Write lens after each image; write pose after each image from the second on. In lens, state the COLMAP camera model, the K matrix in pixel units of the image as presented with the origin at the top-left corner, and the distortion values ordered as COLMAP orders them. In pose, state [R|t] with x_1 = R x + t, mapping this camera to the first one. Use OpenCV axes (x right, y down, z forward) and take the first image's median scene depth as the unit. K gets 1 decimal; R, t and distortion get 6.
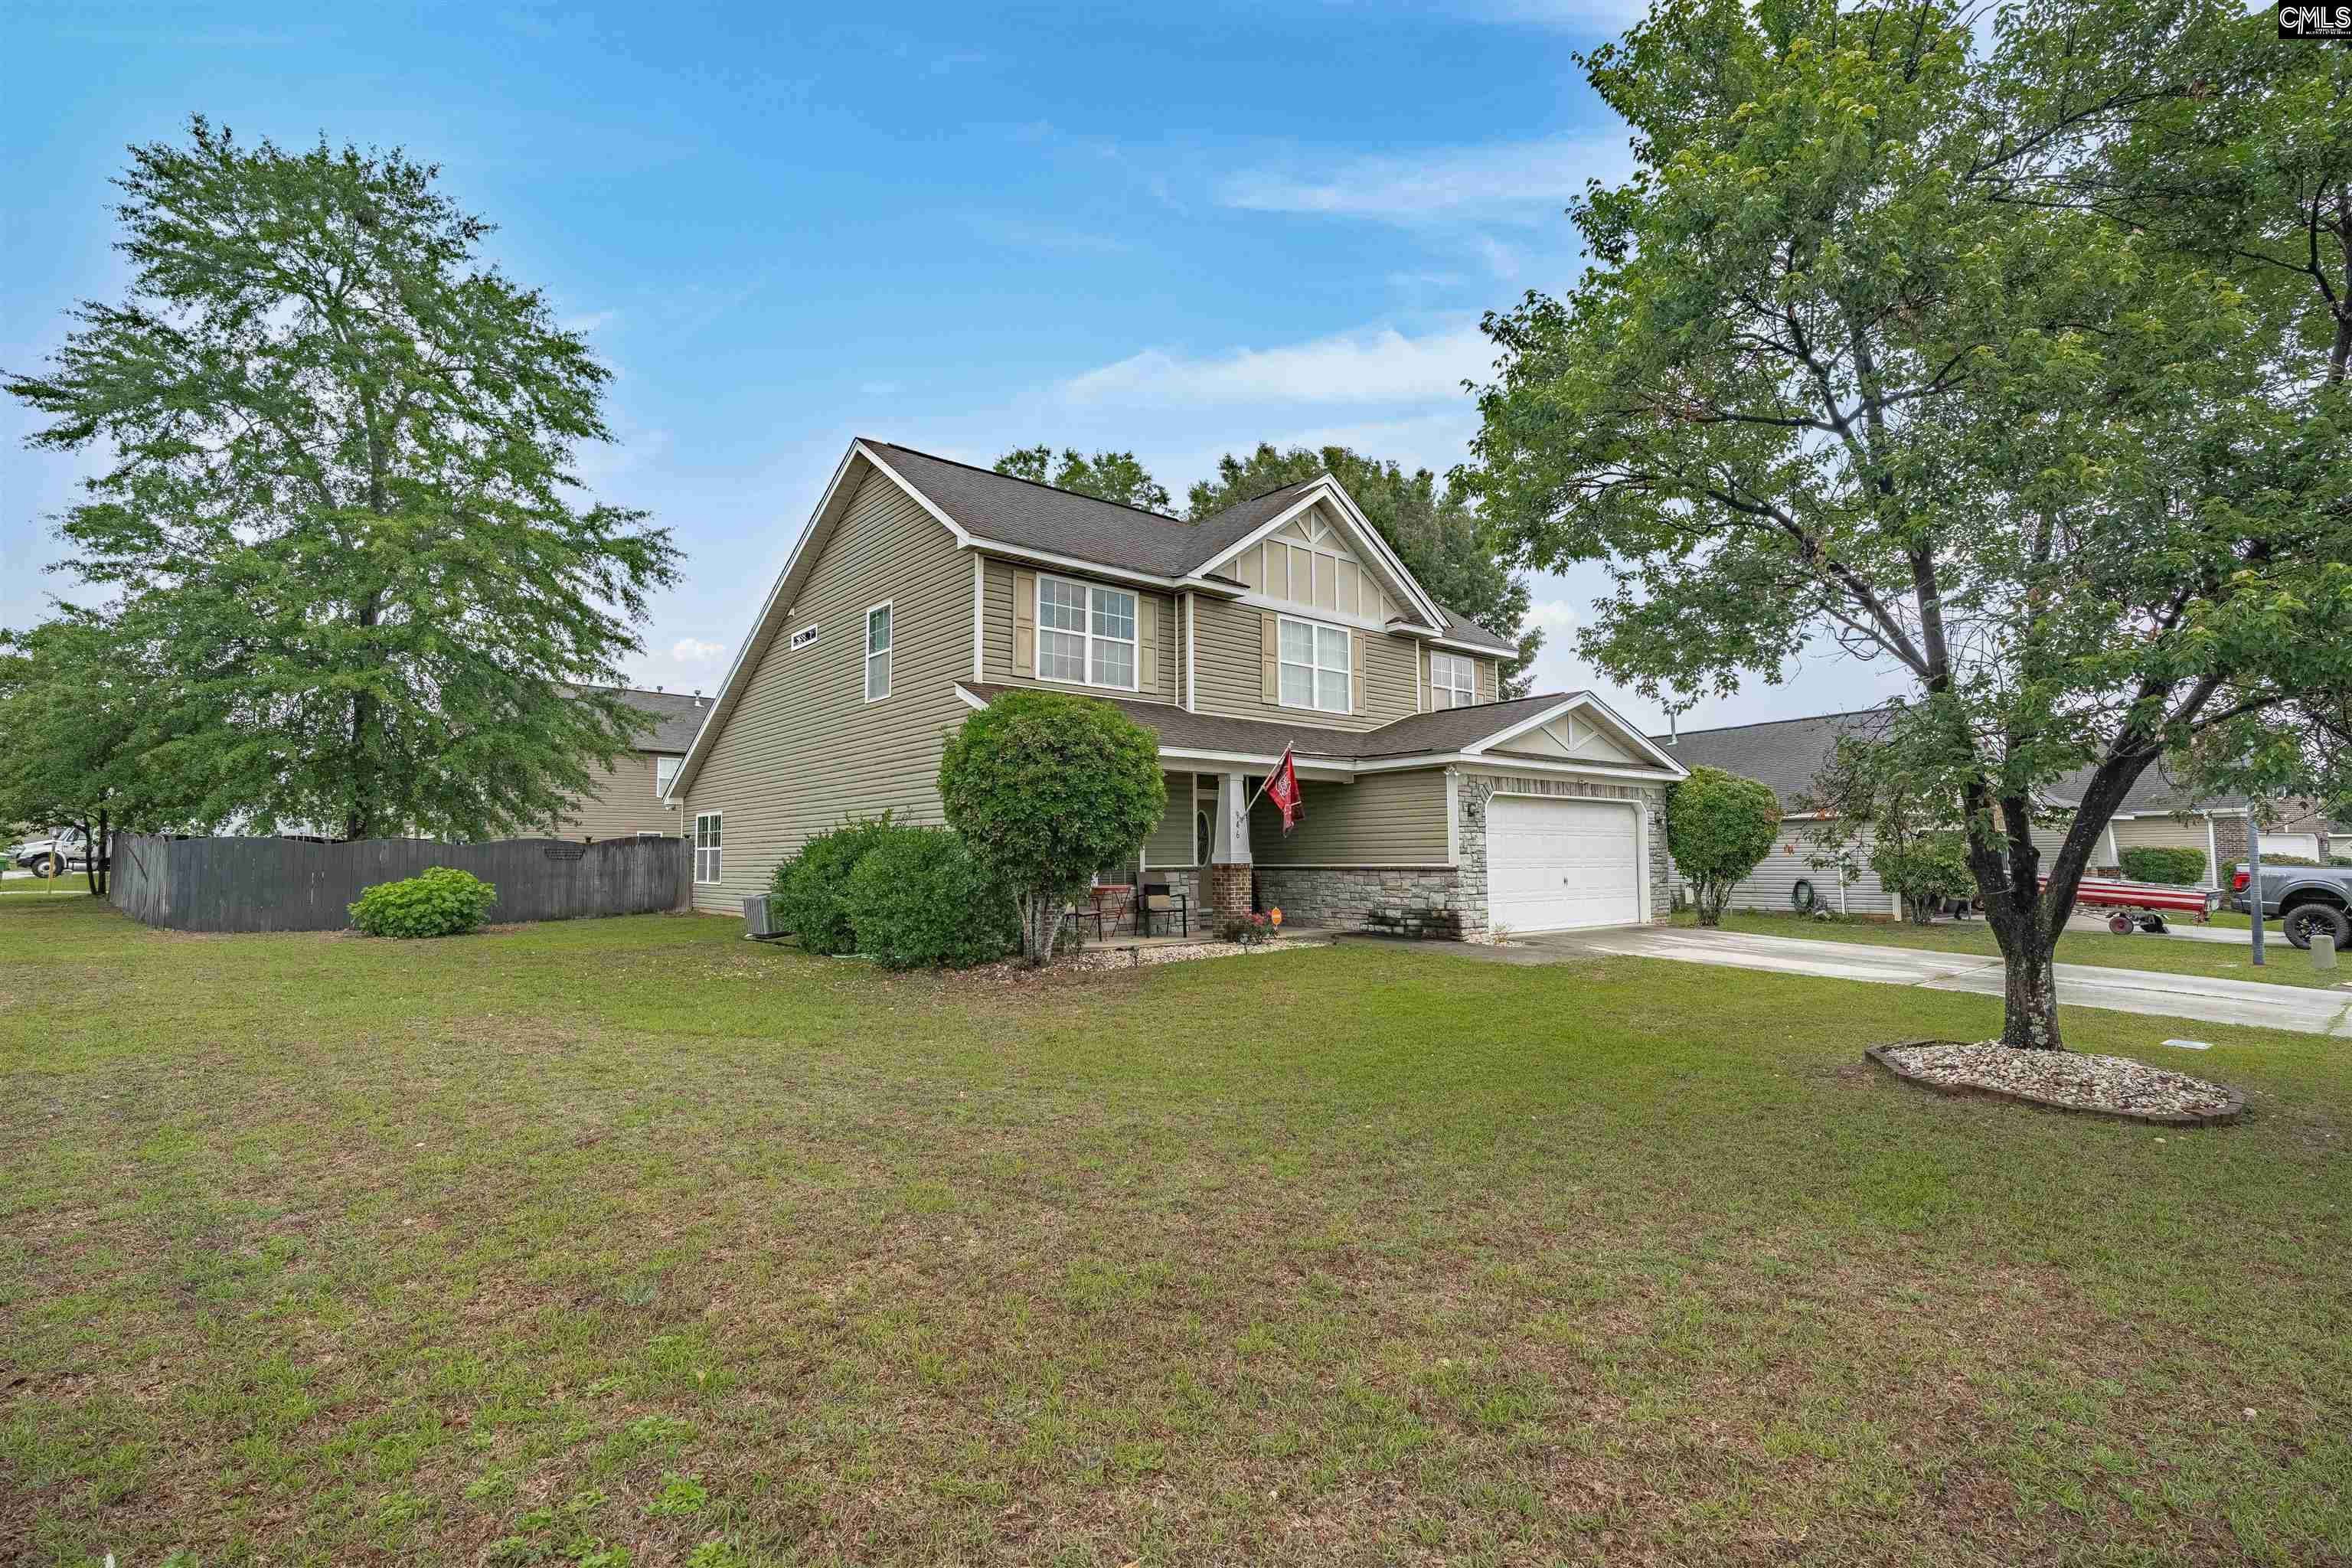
lens RADIAL K [[1091.5, 0, 1176.0], [0, 1091.5, 784.0], [0, 0, 1]] dist [-0.065837, 0.027337]
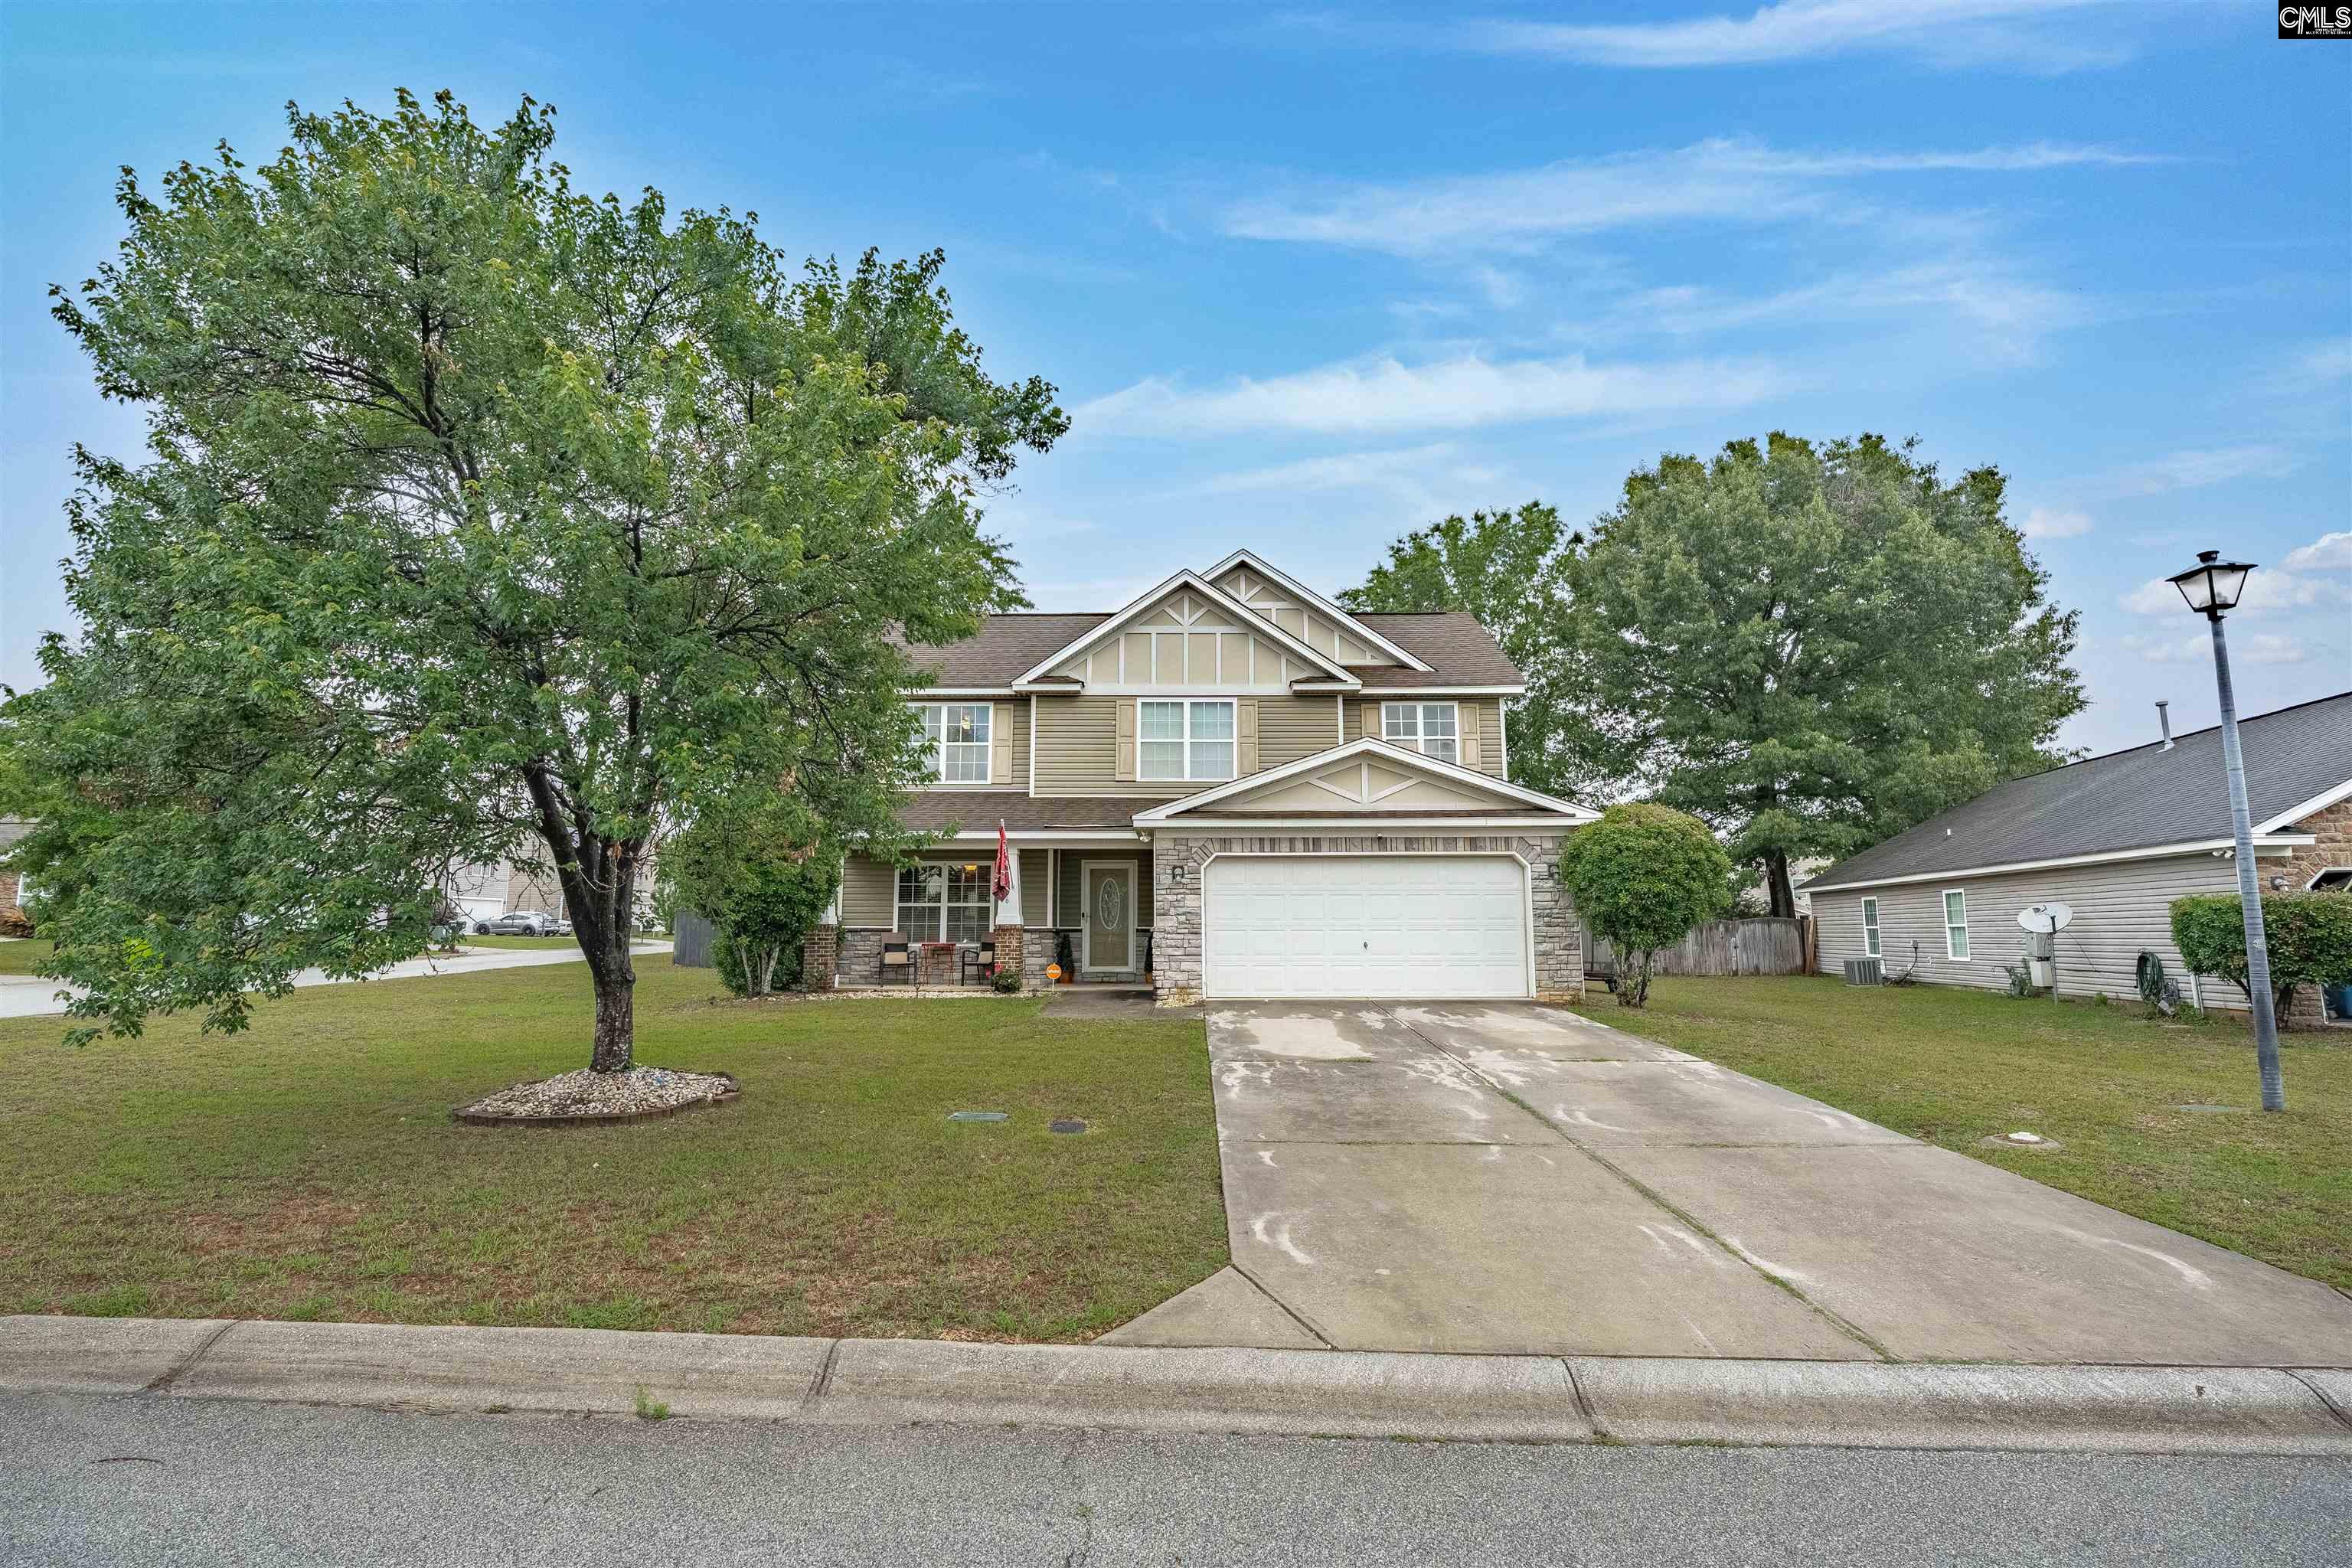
lens RADIAL K [[1091.5, 0, 1176.0], [0, 1091.5, 784.0], [0, 0, 1]] dist [-0.065837, 0.027337]
pose [[0.762255, -0.084480, -0.641741, 0.854384], [0.045406, 0.995983, -0.077181, 0.017519], [0.645683, 0.029693, 0.763028, 0.194563]]
